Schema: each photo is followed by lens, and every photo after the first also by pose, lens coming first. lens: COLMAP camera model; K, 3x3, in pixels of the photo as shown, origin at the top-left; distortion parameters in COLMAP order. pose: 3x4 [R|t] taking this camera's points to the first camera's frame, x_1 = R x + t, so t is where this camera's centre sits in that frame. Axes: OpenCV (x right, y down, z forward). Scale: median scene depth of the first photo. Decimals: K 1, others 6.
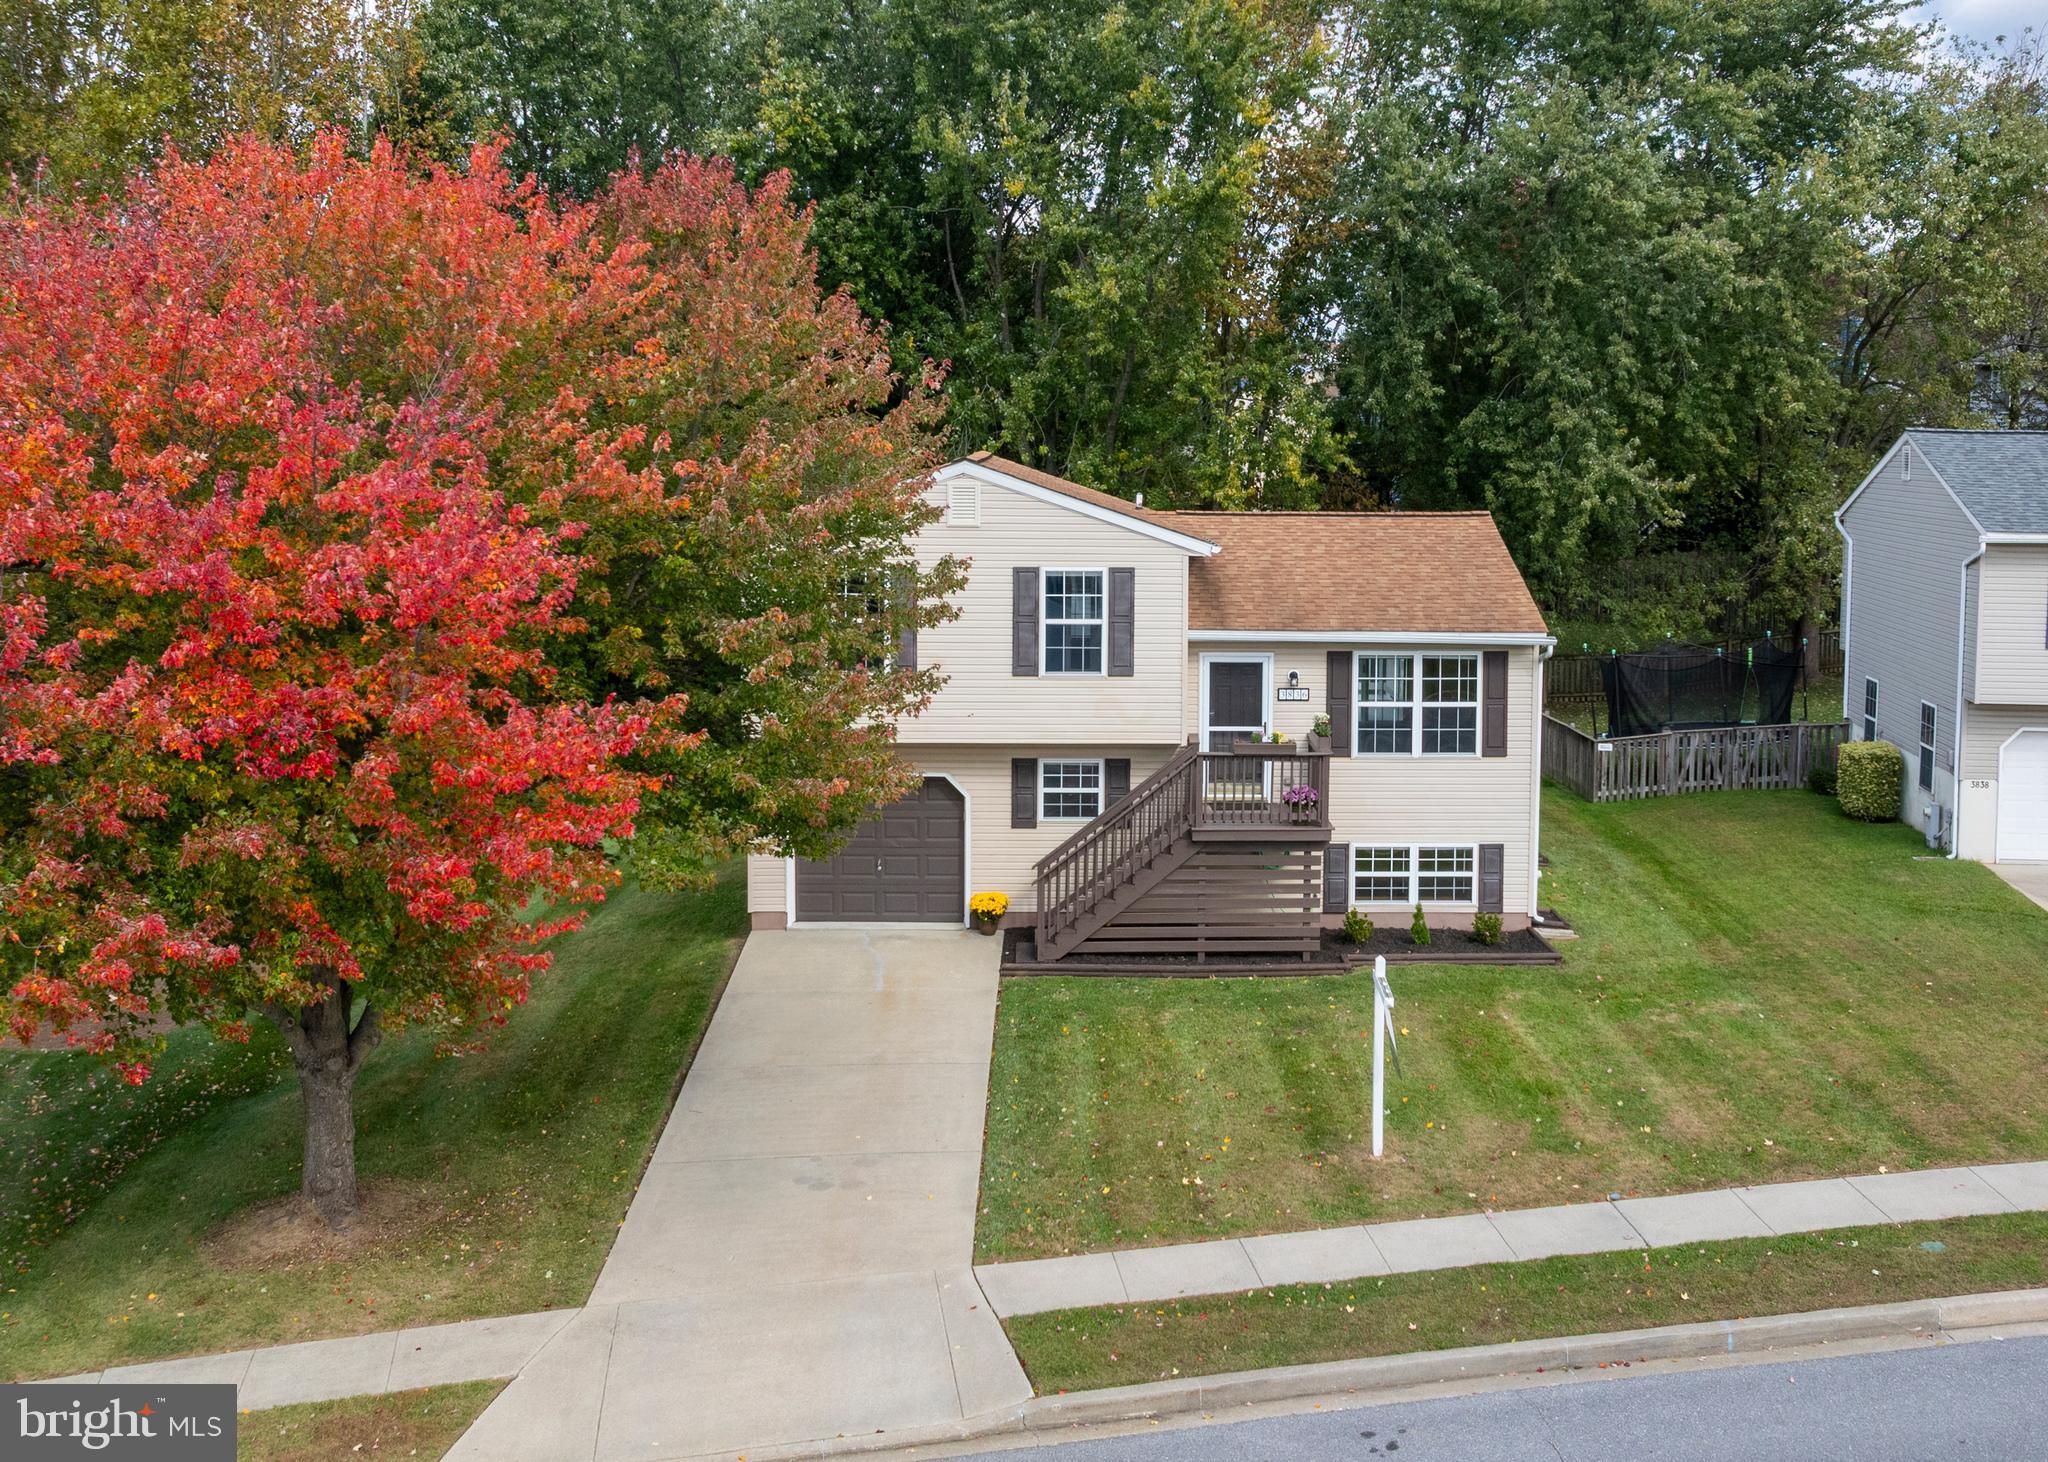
lens RADIAL K [[2206.5, 0, 1128.2], [0, 2206.5, 625.2], [0, 0, 1]] dist [-0.017989, 0.000000]
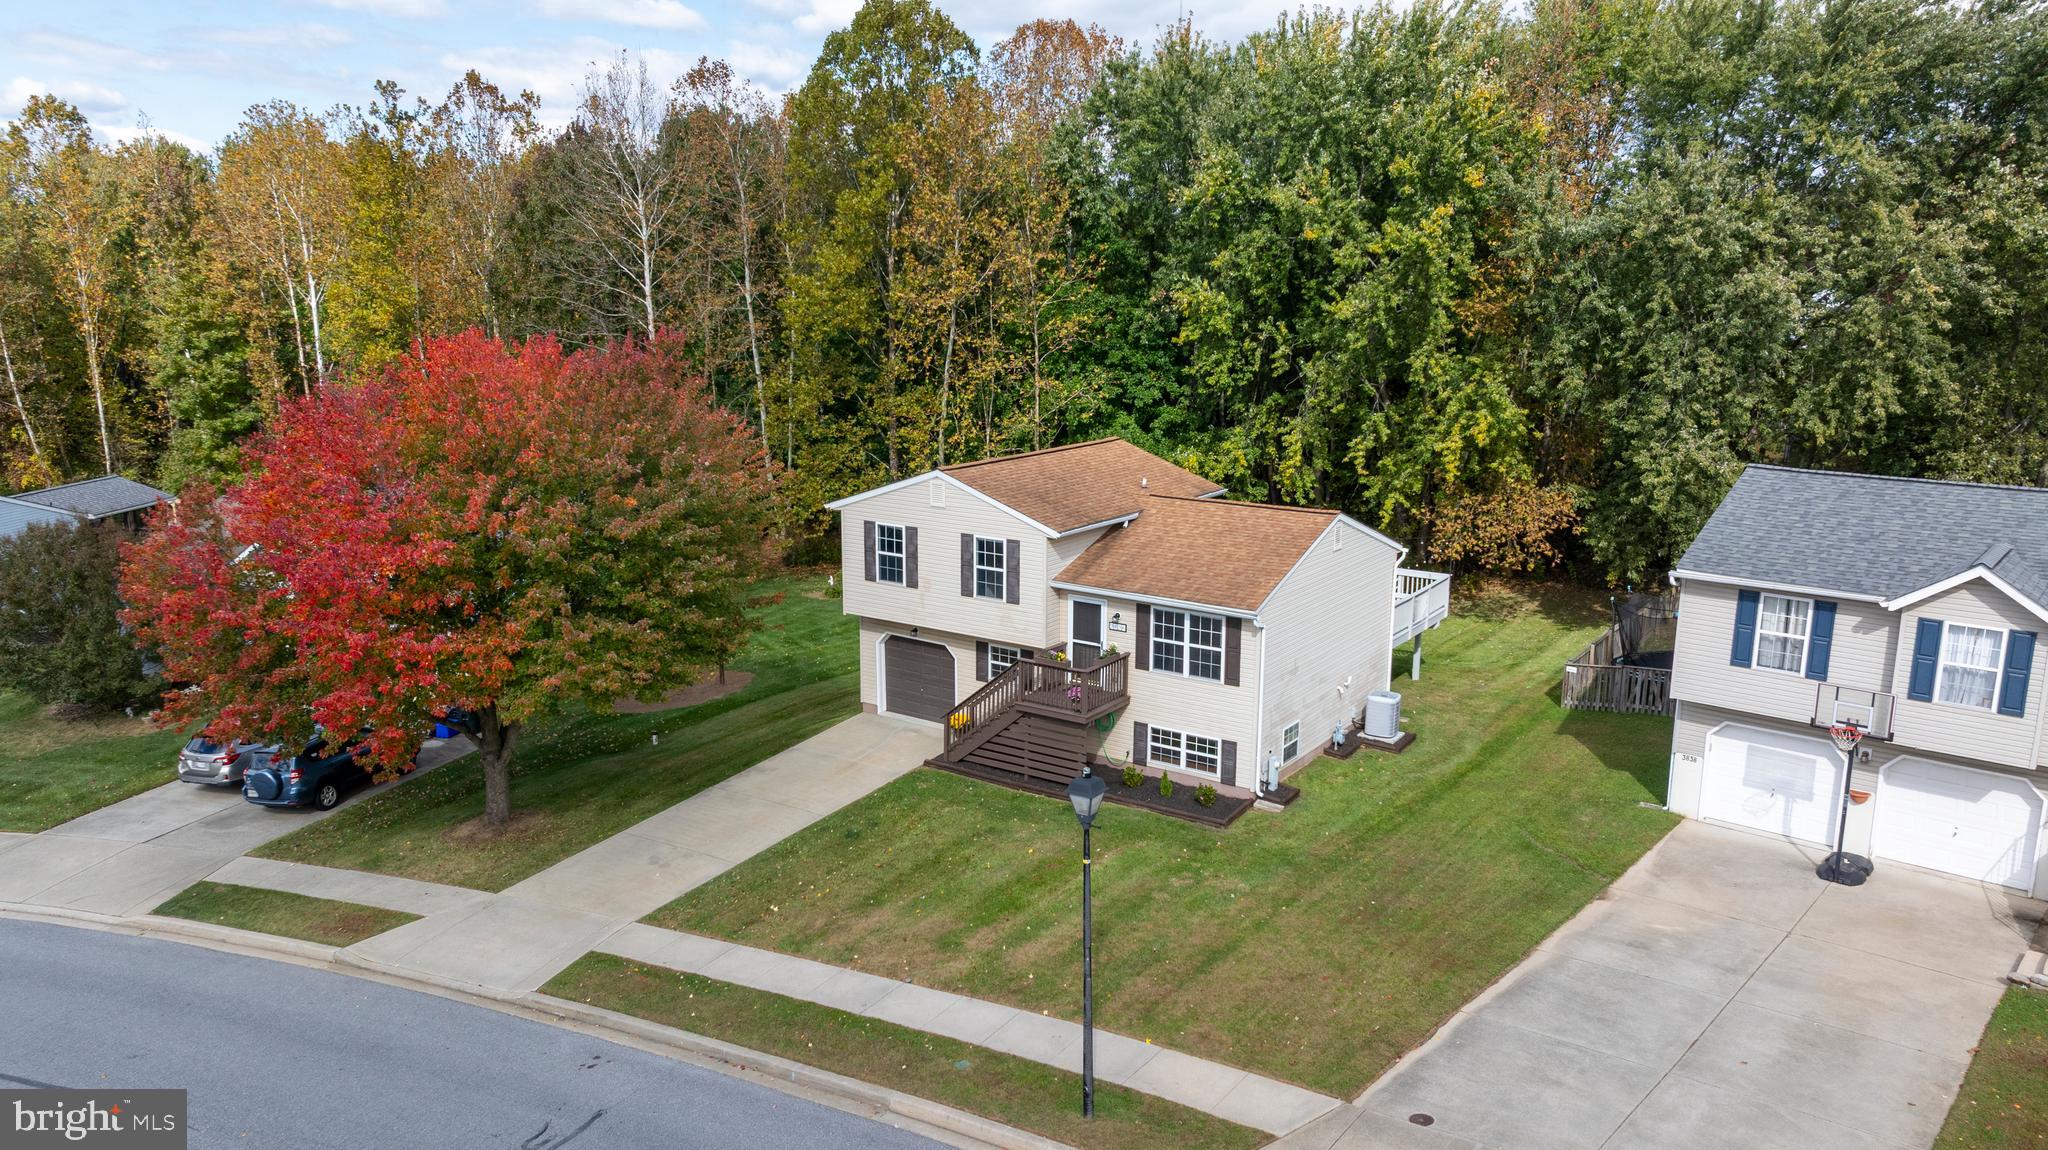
lens RADIAL K [[1440.1, 0, 1021.7], [0, 1440.1, 581.2], [0, 0, 1]] dist [-0.018857, 0.023532]
pose [[0.806806, 0.120446, -0.578409, 0.616198], [-0.050802, 0.989516, 0.135191, -0.138307], [0.588628, -0.079688, 0.804467, 0.123217]]
